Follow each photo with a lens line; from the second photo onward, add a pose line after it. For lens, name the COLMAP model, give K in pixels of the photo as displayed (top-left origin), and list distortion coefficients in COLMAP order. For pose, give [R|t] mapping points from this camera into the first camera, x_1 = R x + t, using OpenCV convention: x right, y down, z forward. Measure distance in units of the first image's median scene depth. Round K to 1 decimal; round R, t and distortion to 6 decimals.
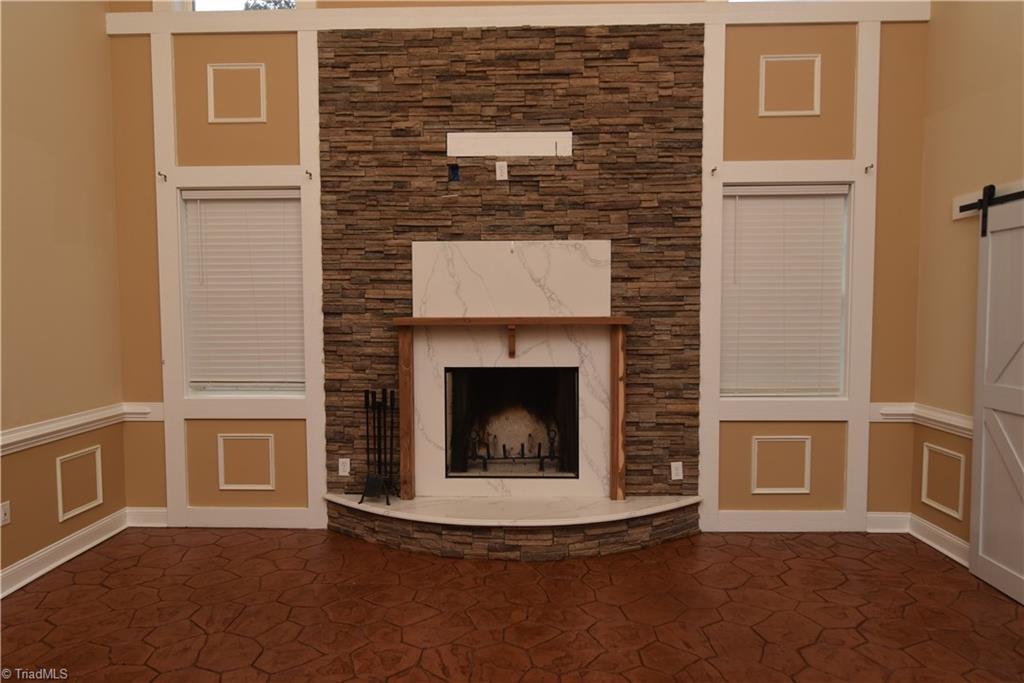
lens RADIAL K [[658.2, 0, 513.9], [0, 658.2, 346.9], [0, 0, 1]] dist [-0.005789, 0.000350]
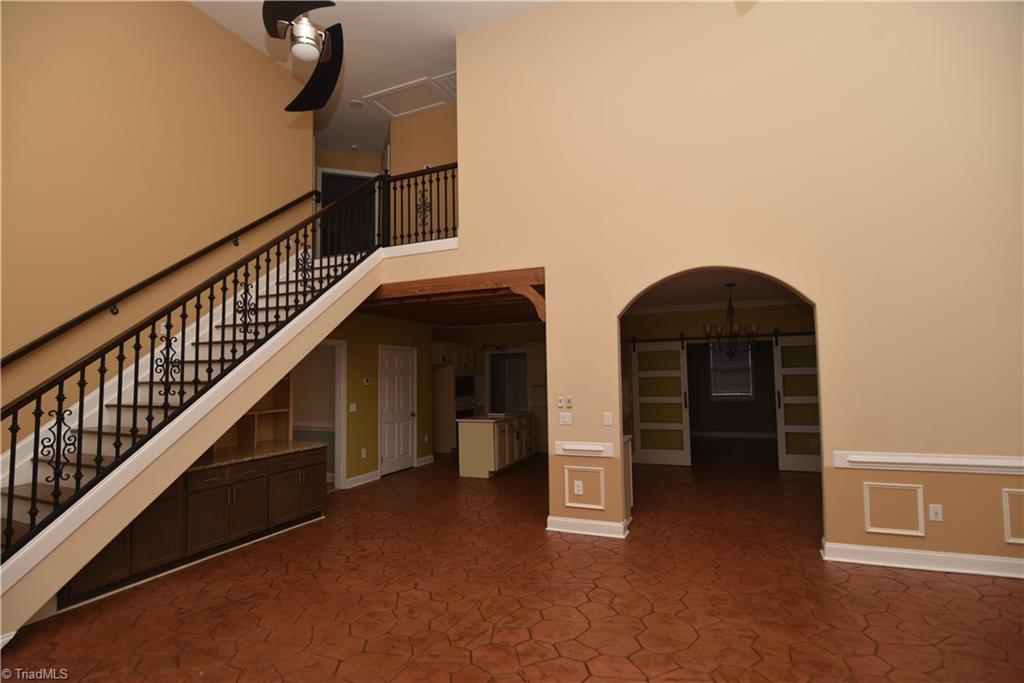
lens RADIAL K [[500.7, 0, 510.1], [0, 500.7, 344.9], [0, 0, 1]] dist [-0.022943, 0.000590]
pose [[-0.371995, -0.044357, -0.927174, 0.466218], [-0.039119, 0.998719, -0.032084, -0.031647], [0.927410, 0.024335, -0.373254, 0.432710]]
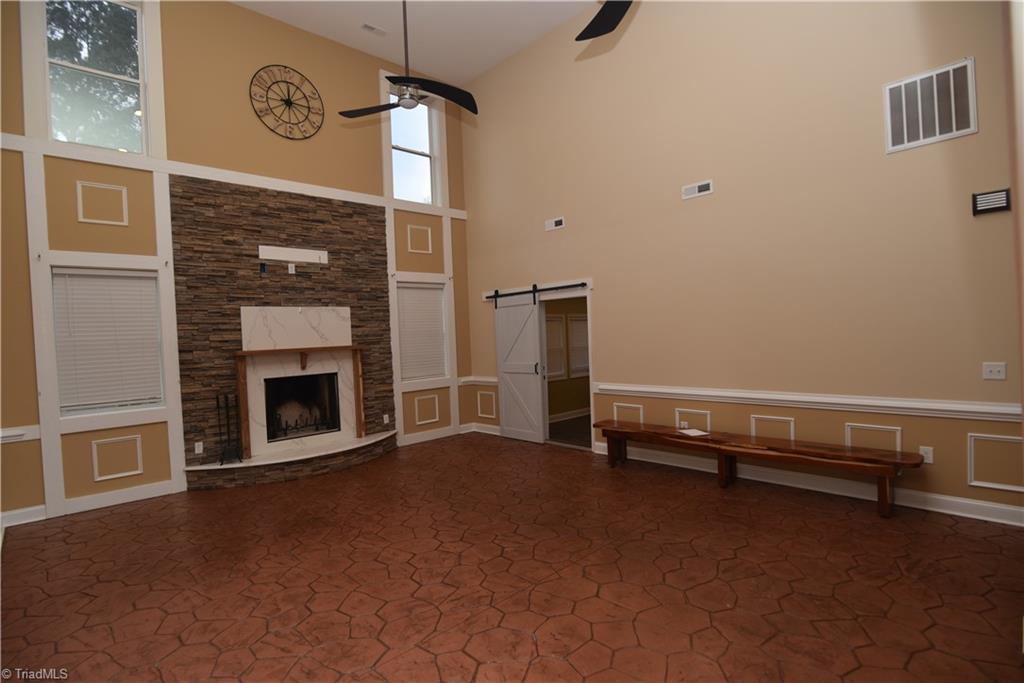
lens RADIAL K [[500.7, 0, 509.9], [0, 500.7, 348.0], [0, 0, 1]] dist [-0.022943, 0.000590]
pose [[0.707072, -0.045538, 0.705674, -0.576117], [0.081965, 0.996476, -0.017824, 0.027133], [-0.702375, 0.070443, 0.708313, -0.393951]]
